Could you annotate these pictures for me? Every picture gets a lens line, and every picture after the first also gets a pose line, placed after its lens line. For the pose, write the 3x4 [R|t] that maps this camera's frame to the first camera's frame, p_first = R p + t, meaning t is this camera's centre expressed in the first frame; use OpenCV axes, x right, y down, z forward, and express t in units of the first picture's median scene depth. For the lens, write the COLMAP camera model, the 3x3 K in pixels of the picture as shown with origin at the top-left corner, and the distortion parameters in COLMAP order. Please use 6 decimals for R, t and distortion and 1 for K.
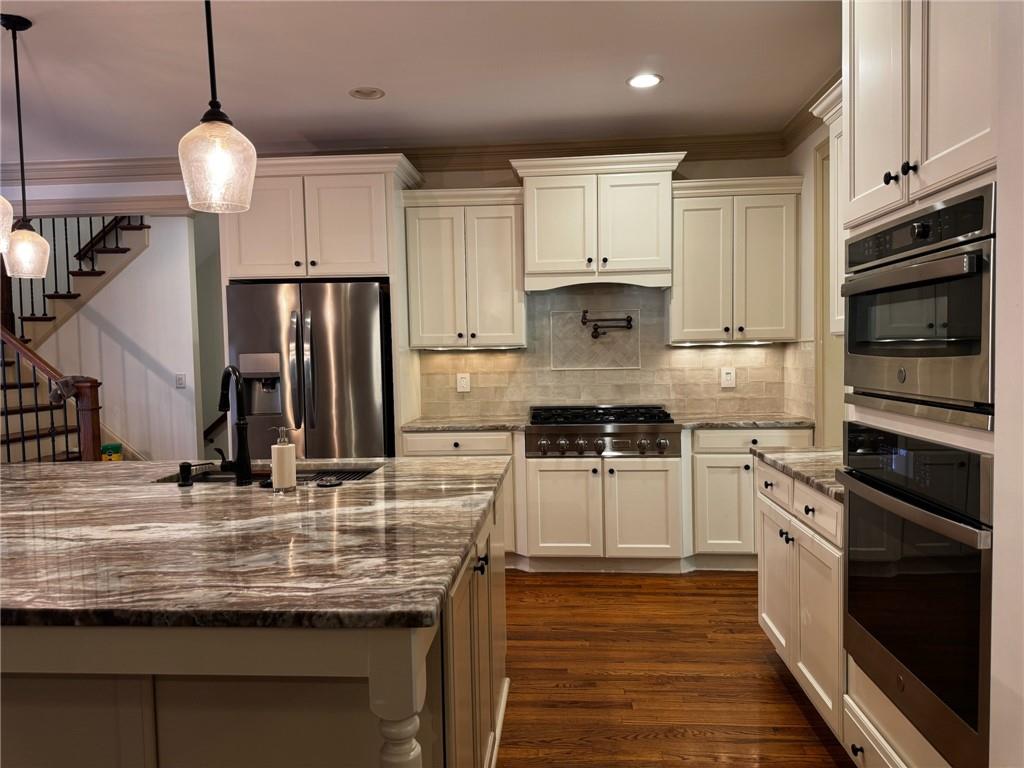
lens RADIAL K [[726.6, 0, 512.0], [0, 726.6, 384.0], [0, 0, 1]] dist [0.074449, -0.122852]
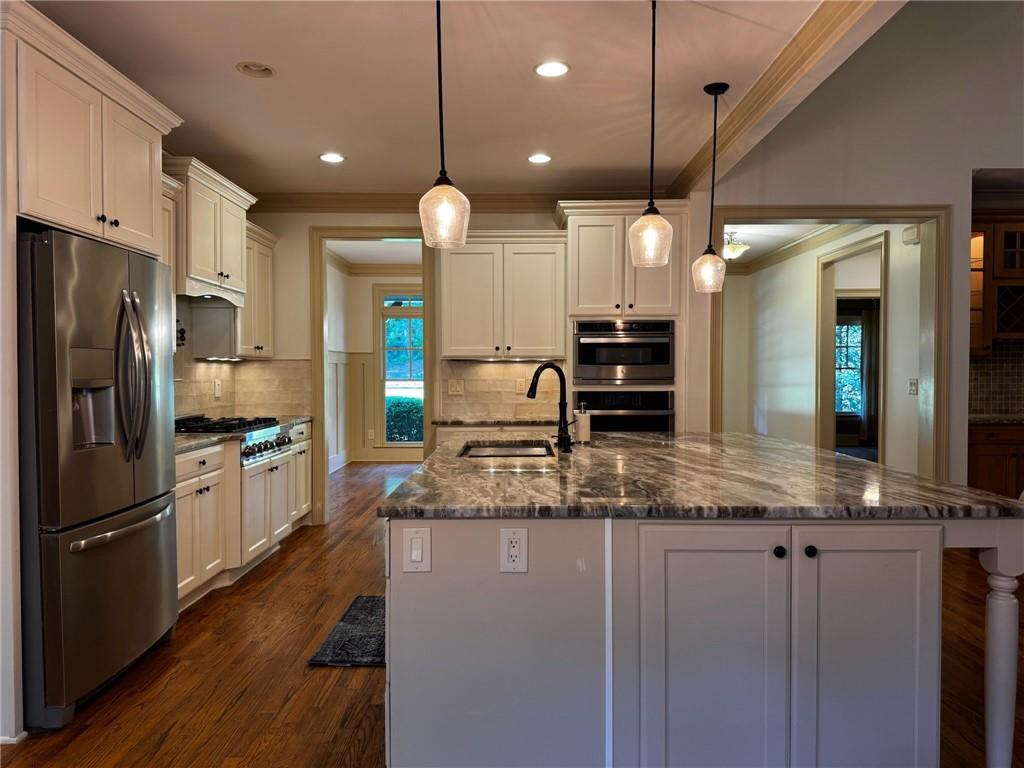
lens RADIAL K [[726.6, 0, 512.0], [0, 726.6, 384.0], [0, 0, 1]] dist [0.074449, -0.122852]
pose [[-0.064799, 0.000092, 0.997898, -1.015264], [0.048920, 0.998798, 0.003084, 0.003566], [-0.996698, 0.049018, -0.064726, 0.688071]]
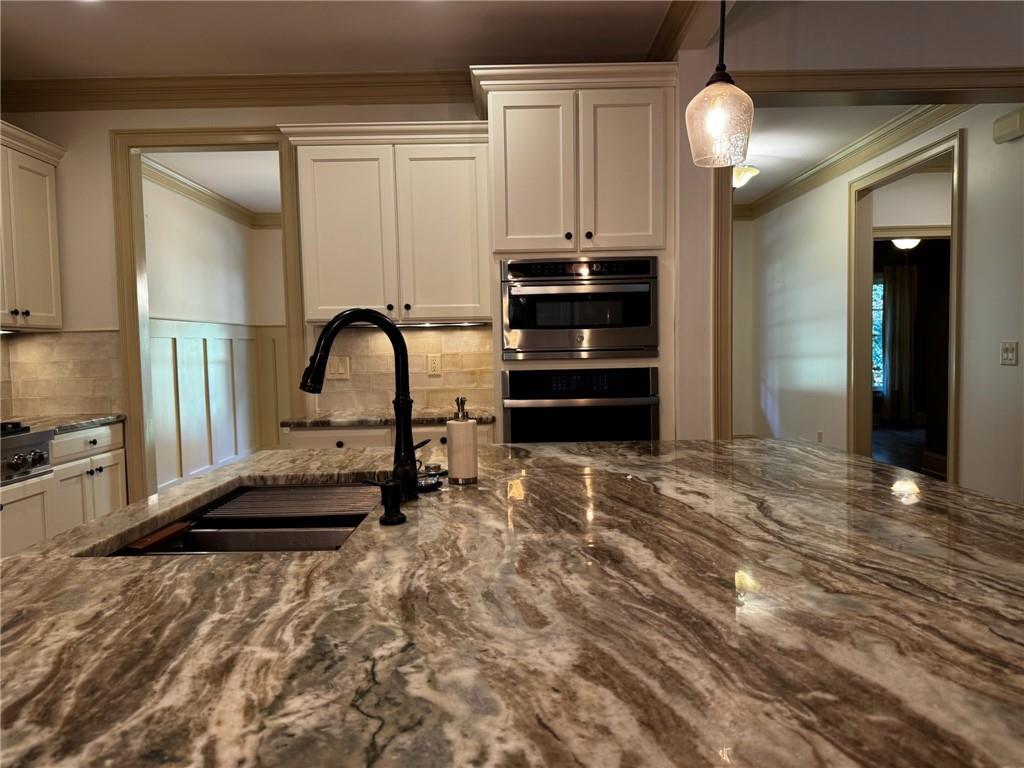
lens RADIAL K [[726.6, 0, 512.0], [0, 726.6, 384.0], [0, 0, 1]] dist [0.074449, -0.122852]
pose [[-0.075631, -0.029888, 0.996688, -0.575805], [0.068096, 0.997062, 0.035066, 0.012208], [-0.994808, 0.070522, -0.073374, 0.551508]]
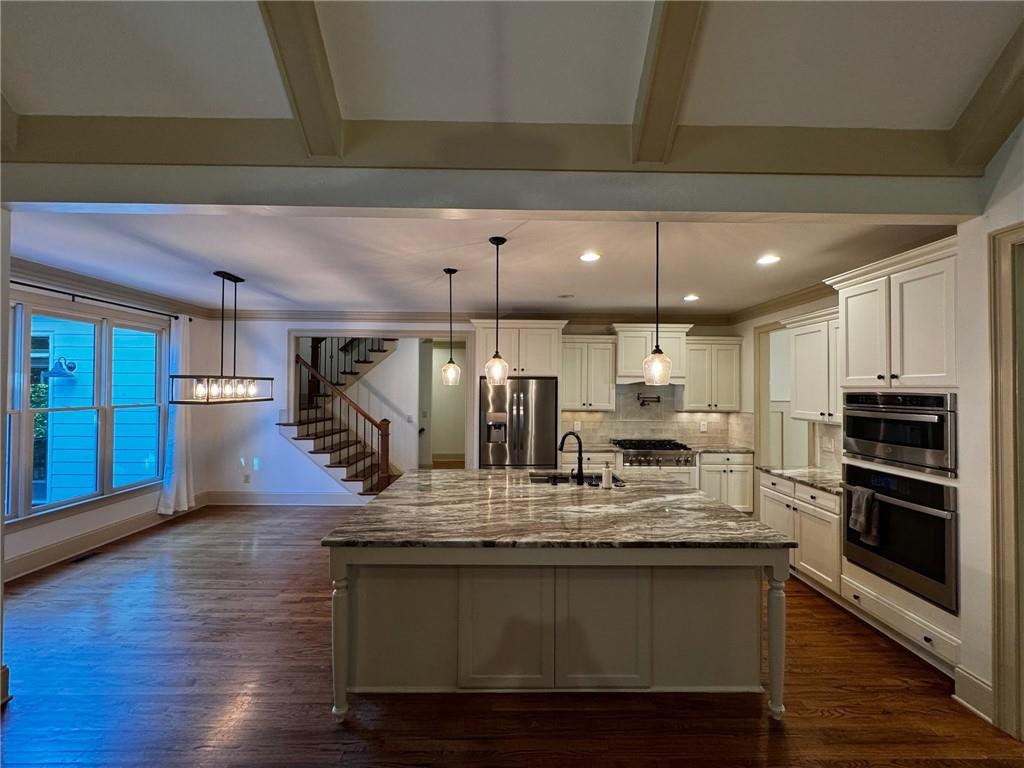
lens RADIAL K [[410.8, 0, 516.2], [0, 410.8, 380.7], [0, 0, 1]] dist [0.002649, 0.000054]
pose [[0.995996, 0.028953, 0.084584, -0.396826], [-0.023329, 0.997498, -0.066739, -0.056093], [-0.086304, 0.064498, 0.994179, -0.164084]]
